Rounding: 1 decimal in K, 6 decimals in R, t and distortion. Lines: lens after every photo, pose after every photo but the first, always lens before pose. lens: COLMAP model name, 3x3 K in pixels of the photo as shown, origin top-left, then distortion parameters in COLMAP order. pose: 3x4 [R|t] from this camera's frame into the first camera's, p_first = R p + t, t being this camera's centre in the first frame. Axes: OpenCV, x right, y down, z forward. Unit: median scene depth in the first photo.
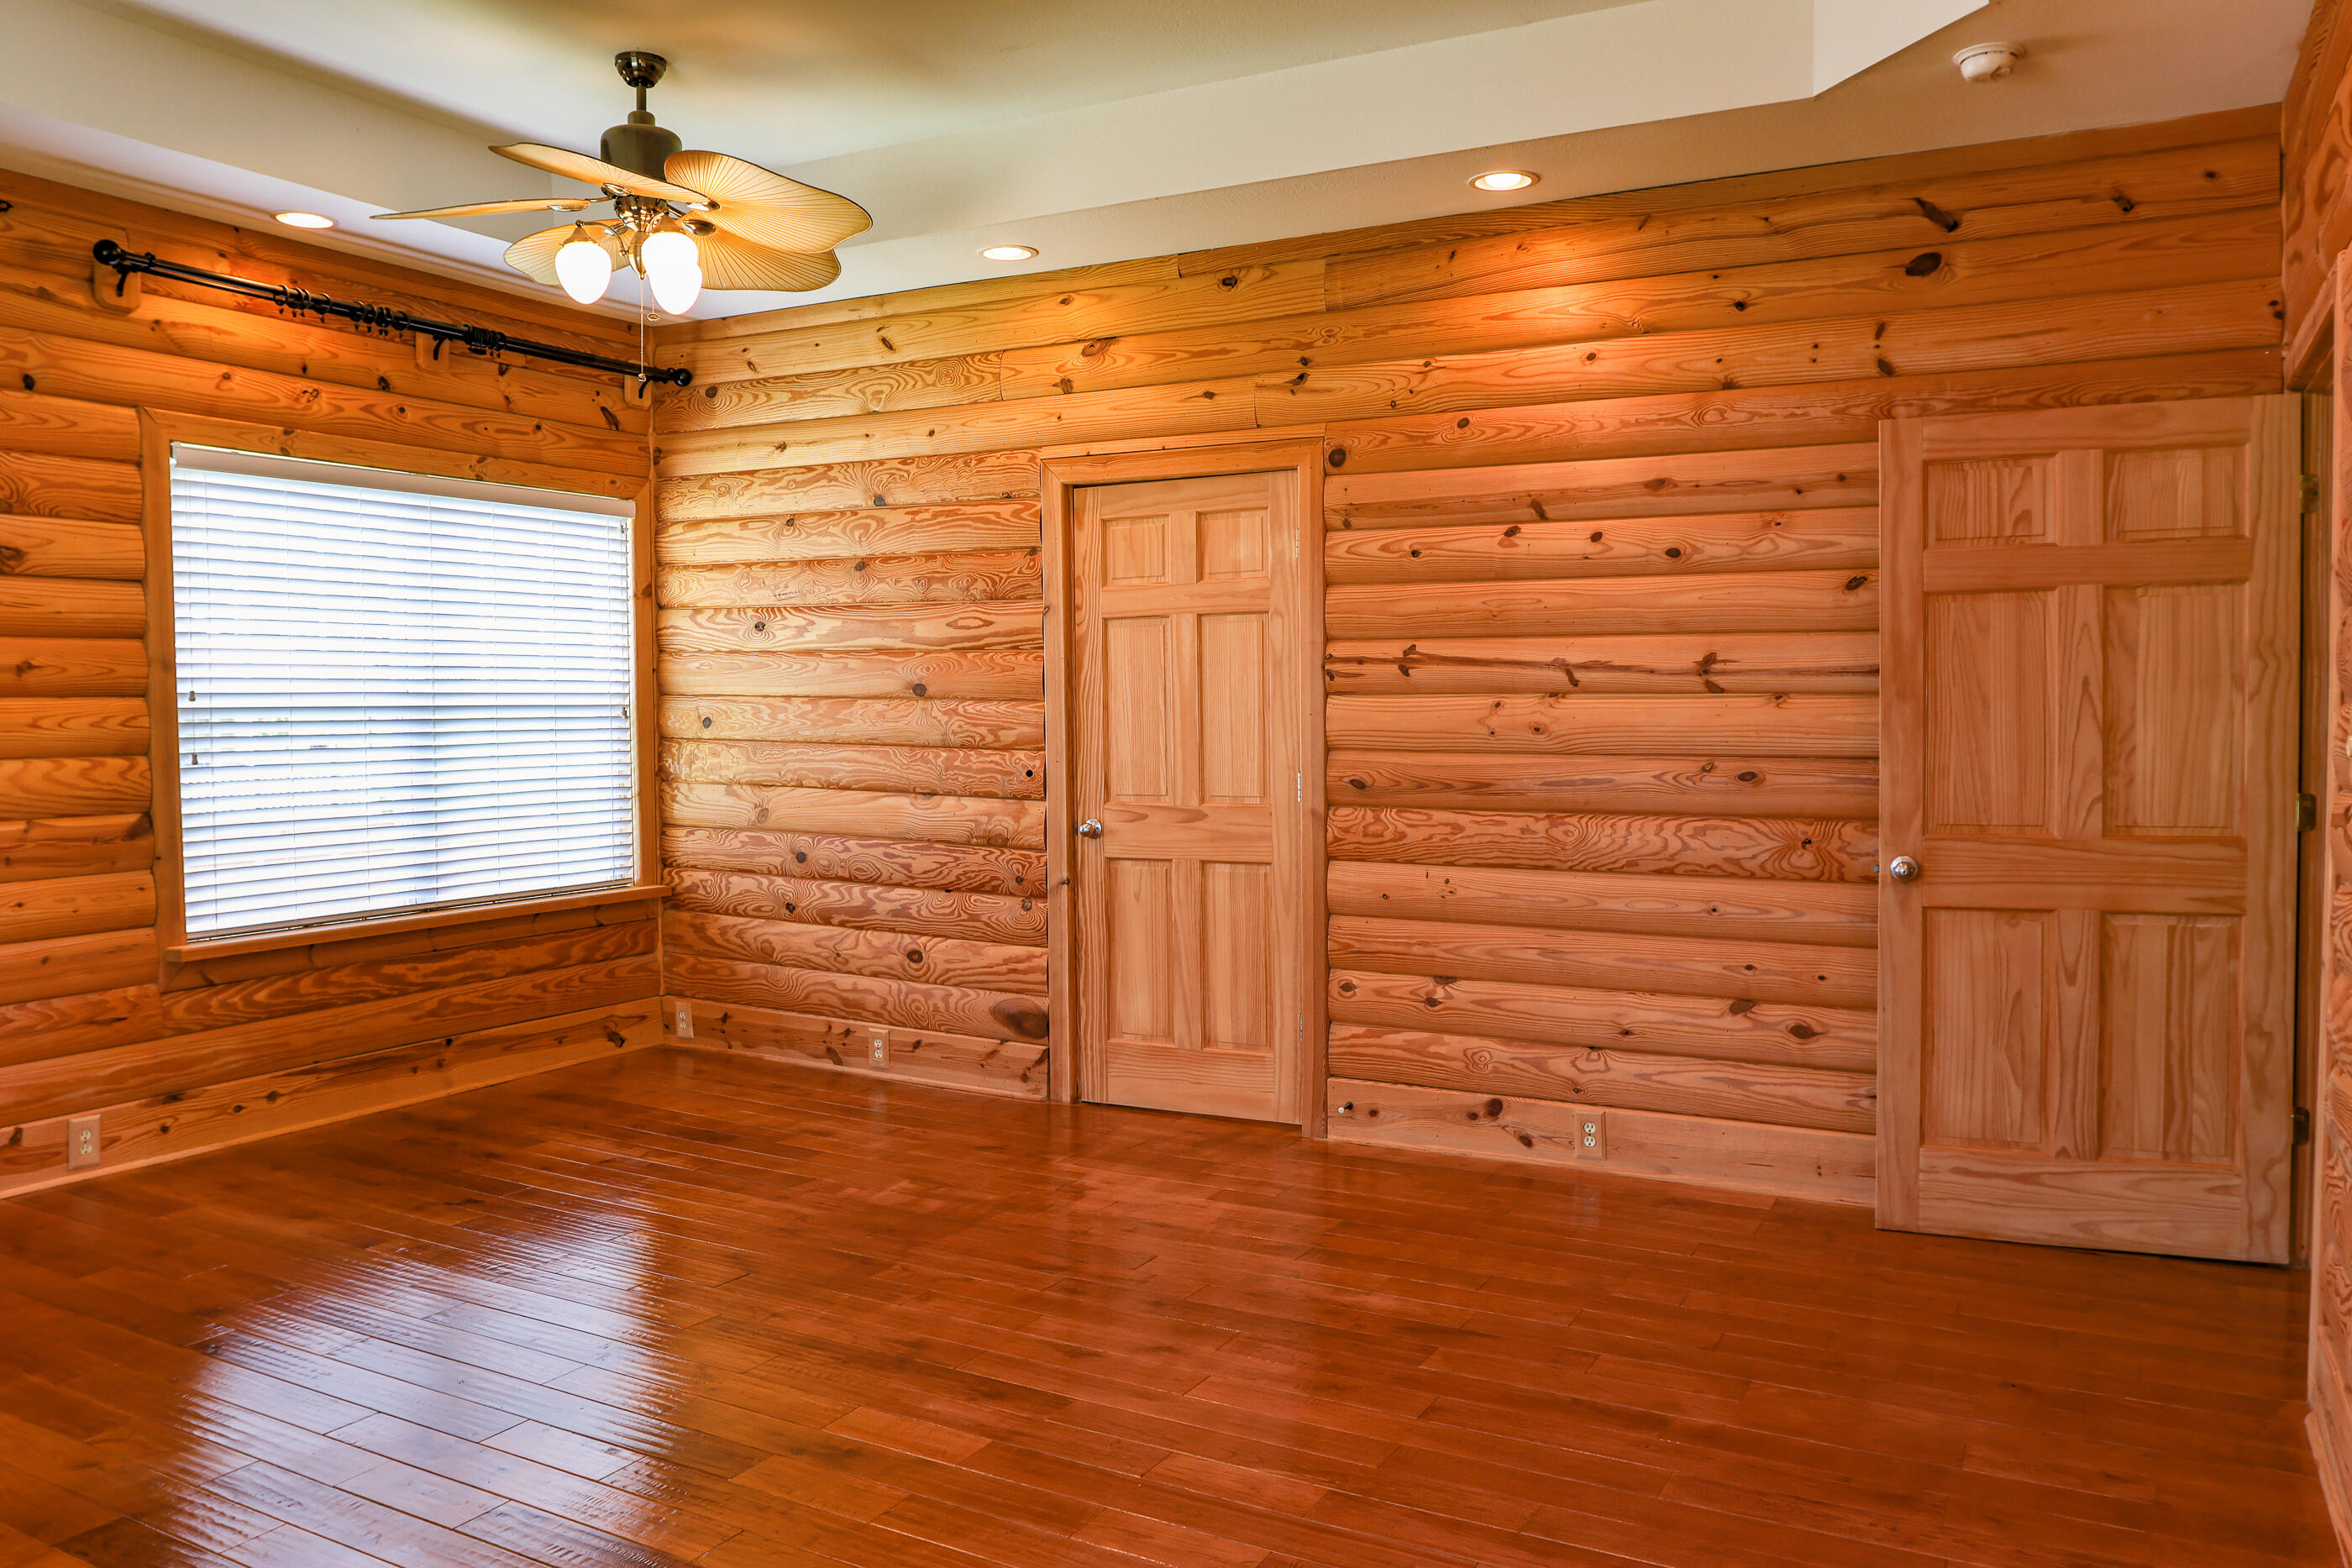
lens RADIAL K [[1732.2, 0, 1159.5], [0, 1732.2, 784.4], [0, 0, 1]] dist [-0.085916, 0.066731]
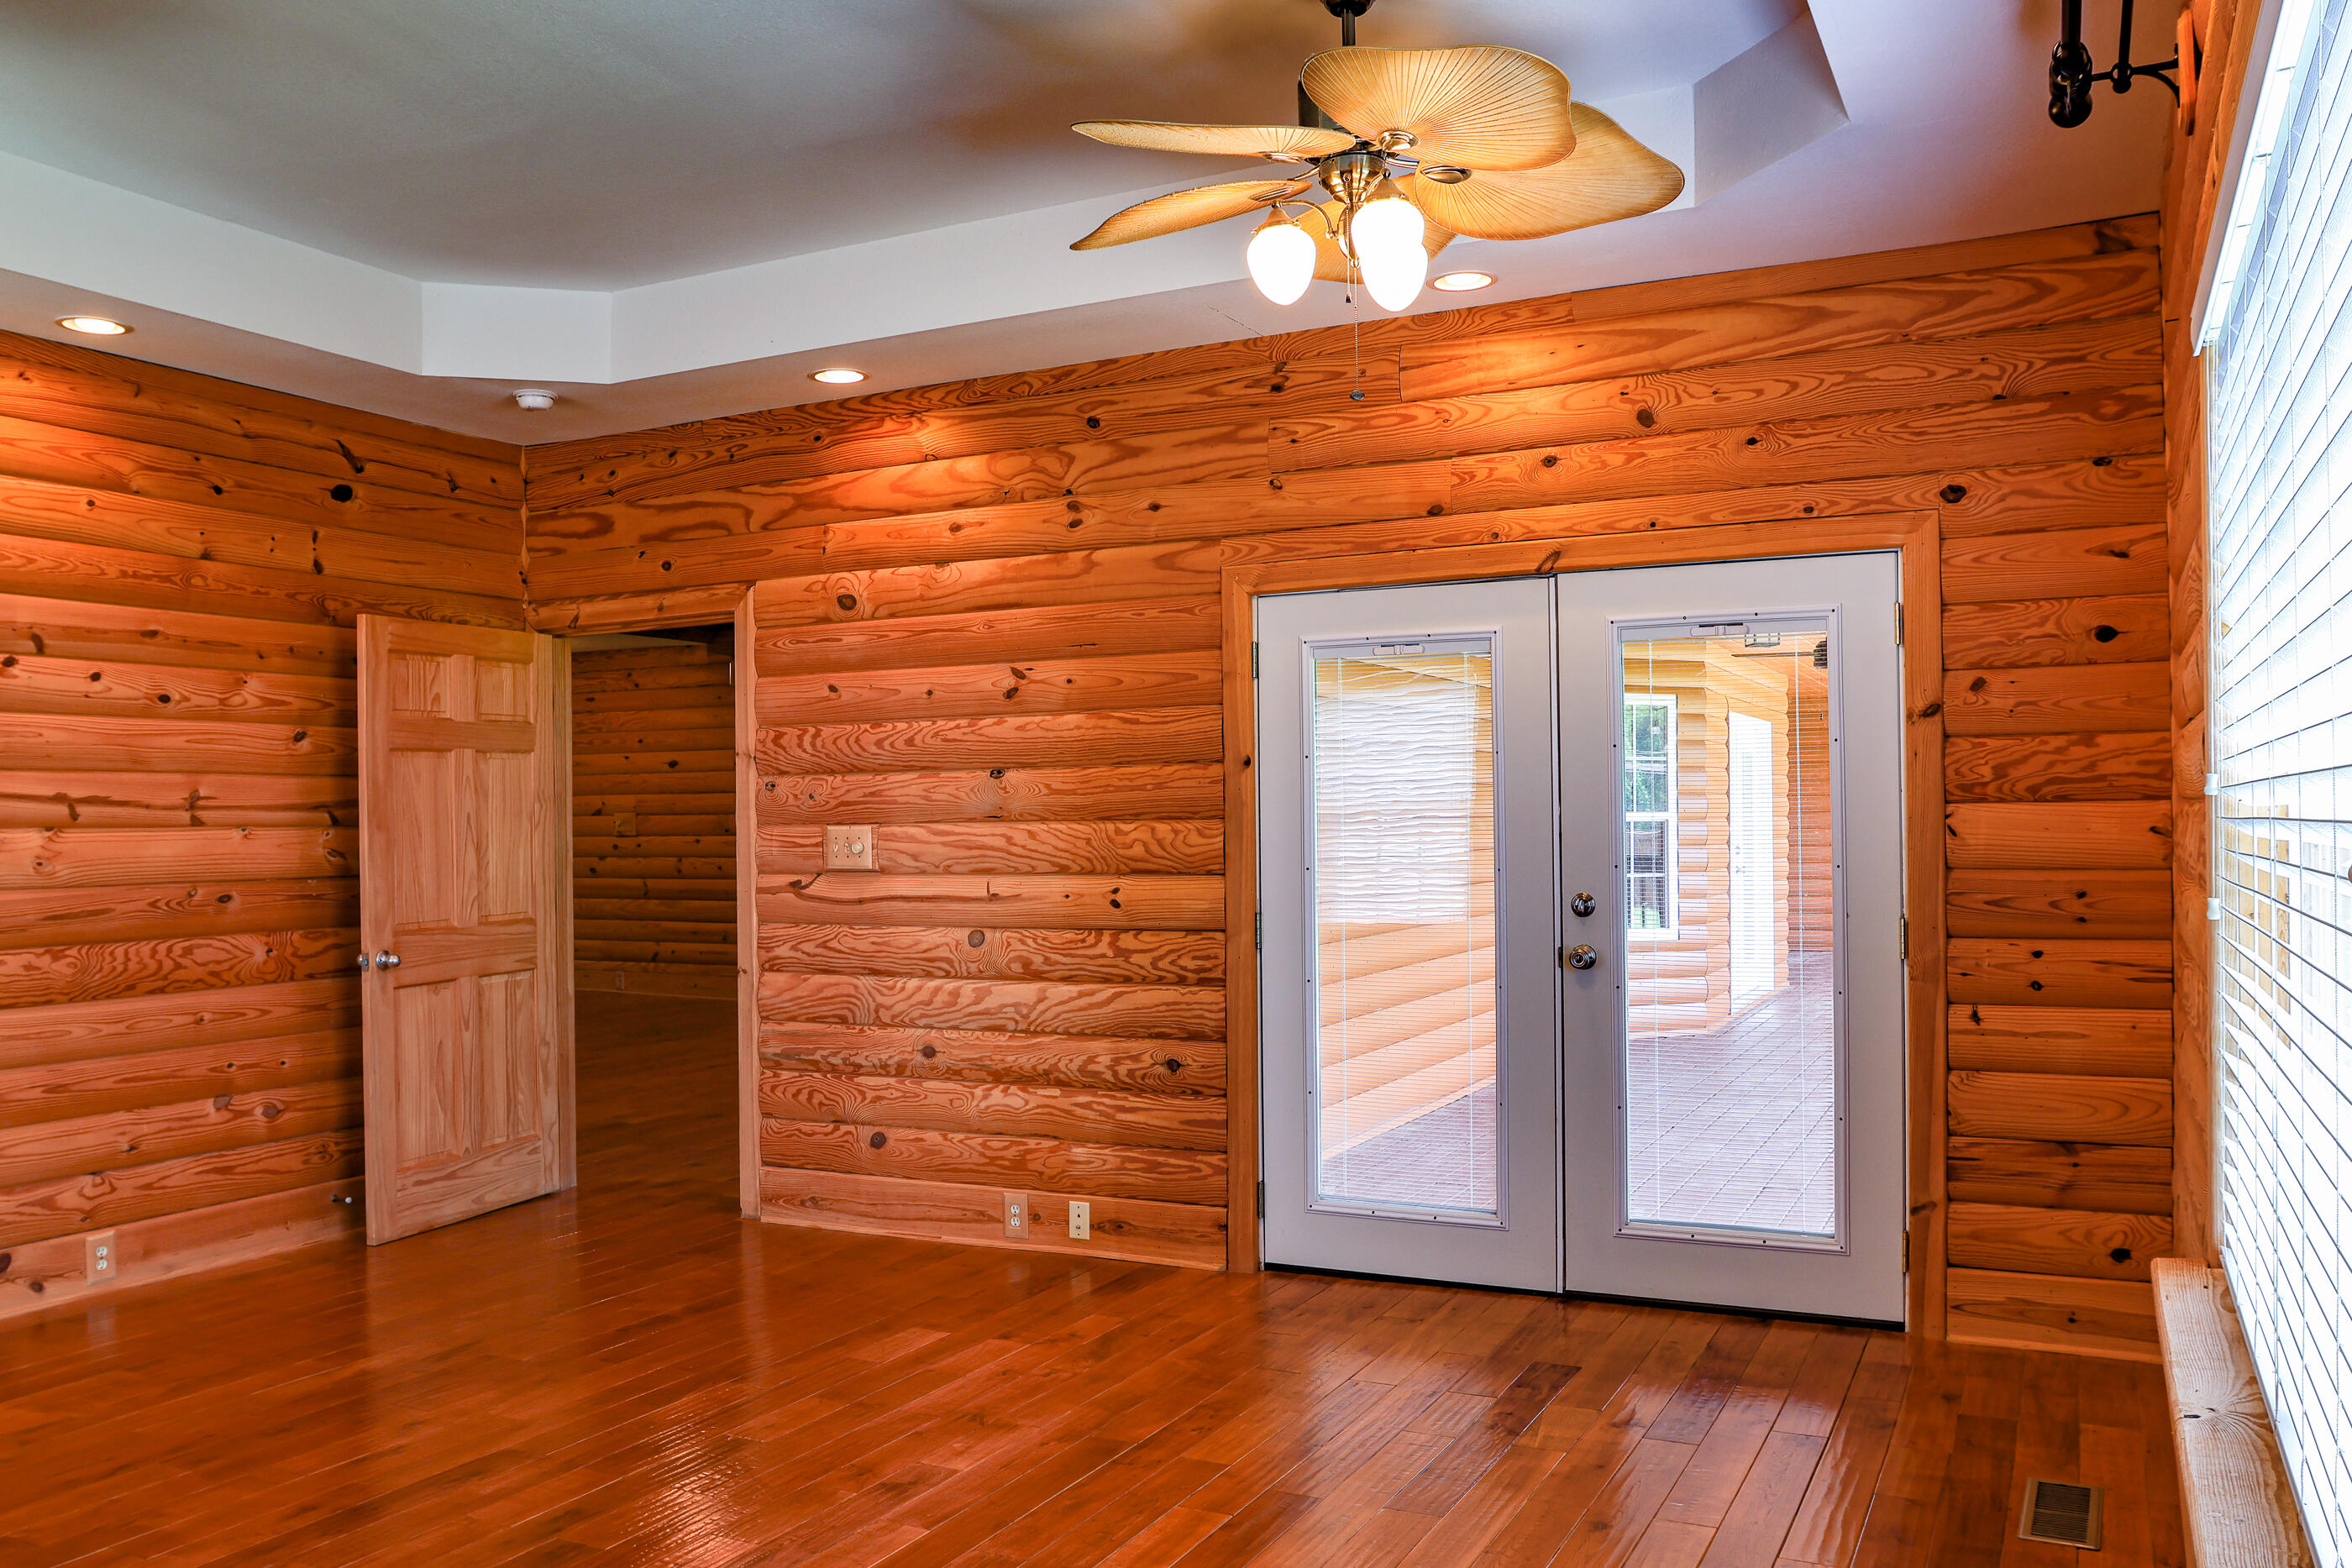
lens RADIAL K [[1790.9, 0, 1176.2], [0, 1790.9, 789.0], [0, 0, 1]] dist [-0.073130, 0.049335]
pose [[-0.029283, 0.019561, 0.999380, -0.856103], [0.060855, 0.997989, -0.017751, -0.018088], [-0.997717, 0.060297, -0.030414, 0.398504]]
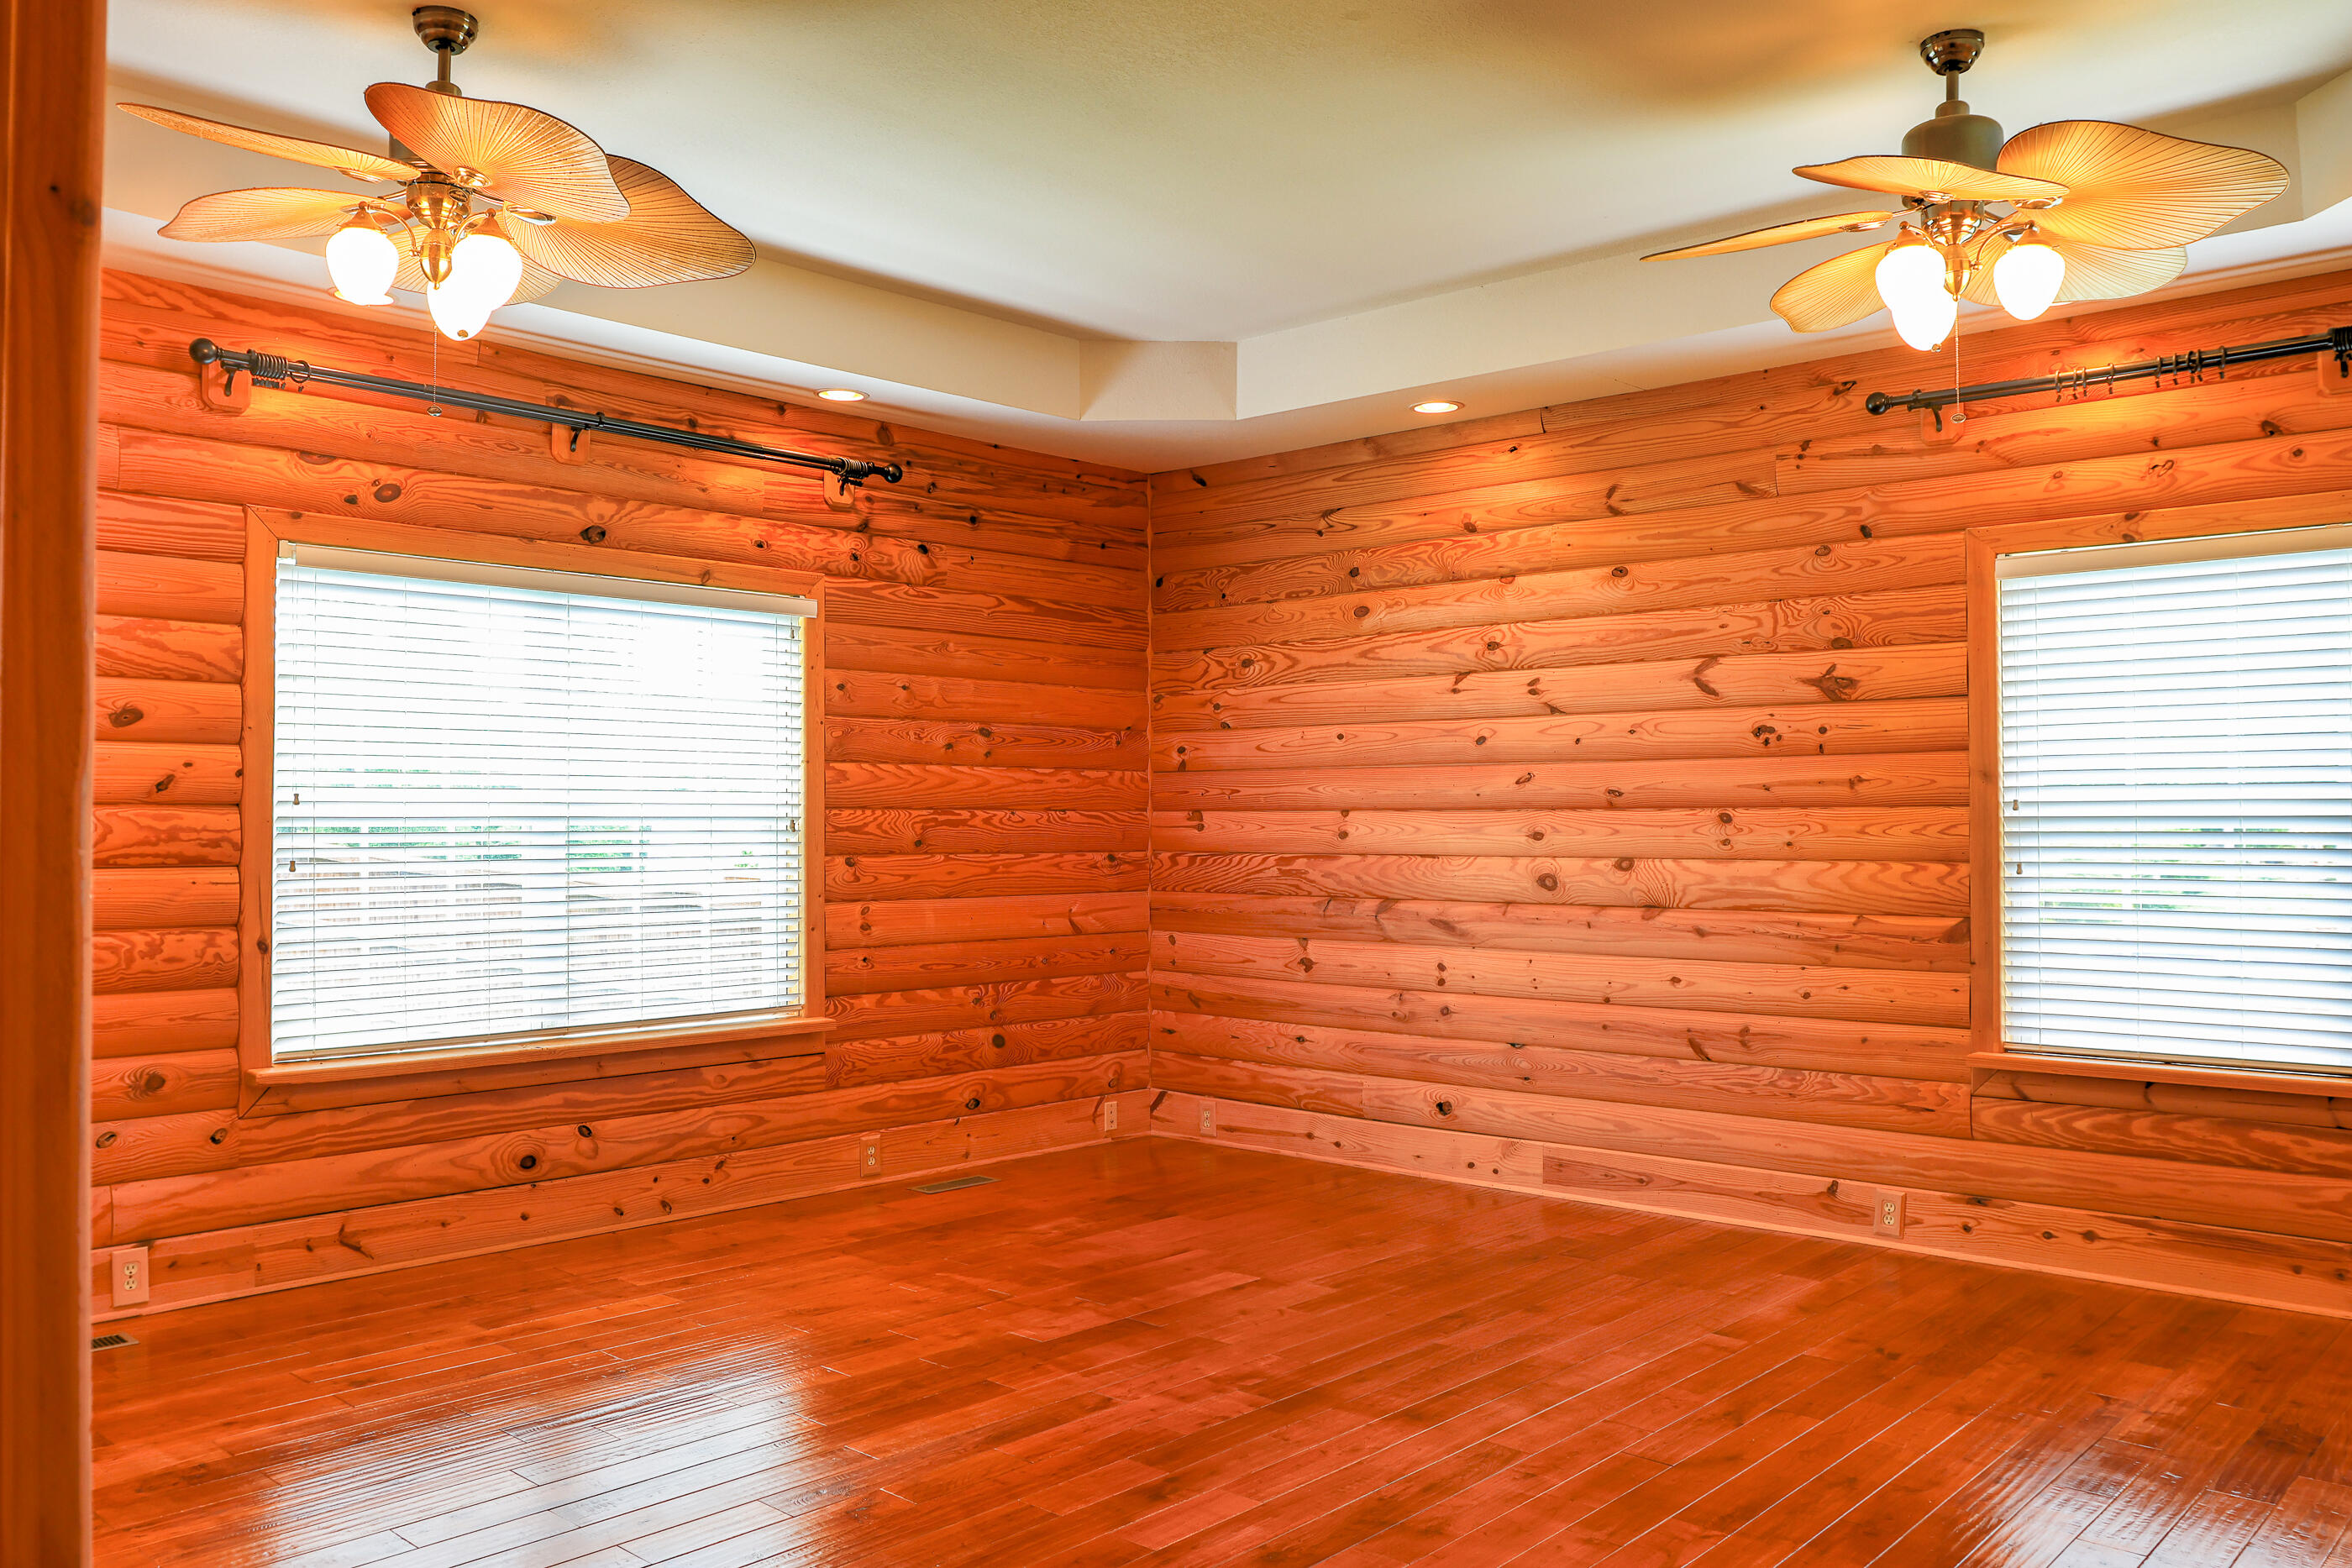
lens RADIAL K [[1827.7, 0, 1173.8], [0, 1827.7, 809.9], [0, 0, 1]] dist [-0.081719, 0.069083]
pose [[-0.236673, -0.003363, -0.971584, 0.605910], [-0.046133, 0.998905, 0.007780, -0.036591], [0.970494, 0.046663, -0.236569, 0.812999]]
